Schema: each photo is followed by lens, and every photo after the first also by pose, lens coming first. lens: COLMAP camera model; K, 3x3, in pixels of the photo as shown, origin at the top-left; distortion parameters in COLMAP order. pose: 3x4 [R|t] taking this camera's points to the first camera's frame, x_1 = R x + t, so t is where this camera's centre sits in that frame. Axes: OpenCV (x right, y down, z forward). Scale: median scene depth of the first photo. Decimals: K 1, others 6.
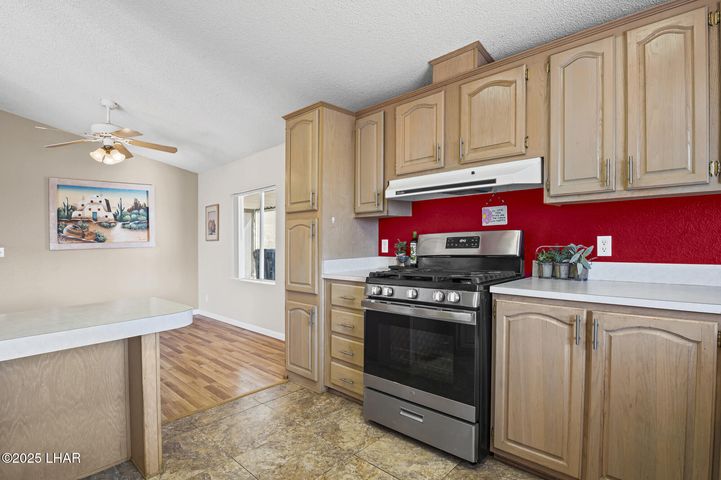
lens RADIAL K [[354.6, 0, 365.1], [0, 354.6, 244.1], [0, 0, 1]] dist [-0.017424, -0.008783]
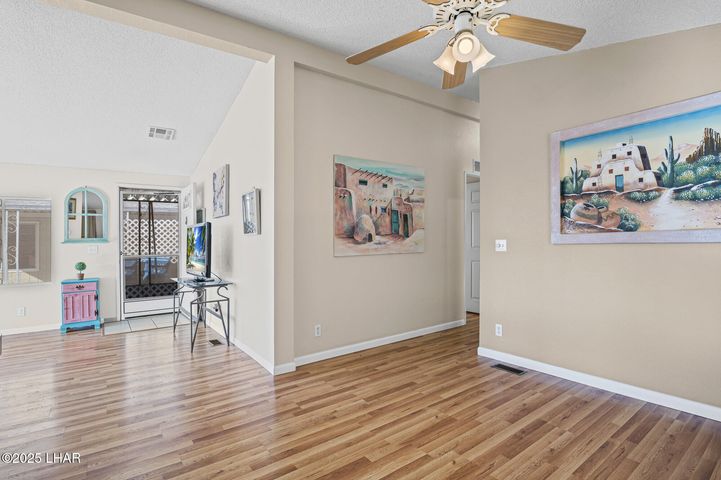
lens RADIAL K [[354.6, 0, 367.8], [0, 354.6, 239.9], [0, 0, 1]] dist [-0.017424, -0.008783]
pose [[-0.168356, 0.019693, -0.985530, -0.183728], [0.015555, 0.999729, 0.017320, -0.008000], [0.985604, -0.012414, -0.168616, 0.725247]]
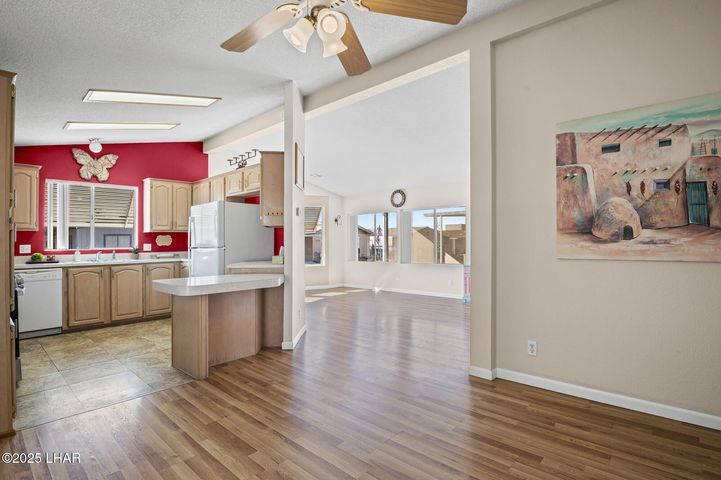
lens RADIAL K [[354.6, 0, 365.2], [0, 354.6, 230.1], [0, 0, 1]] dist [-0.017424, -0.008783]
pose [[-0.999349, 0.026461, -0.024530, -0.591889], [0.027008, 0.999388, -0.022243, -0.002020], [0.023926, -0.022891, -0.999452, 1.083767]]
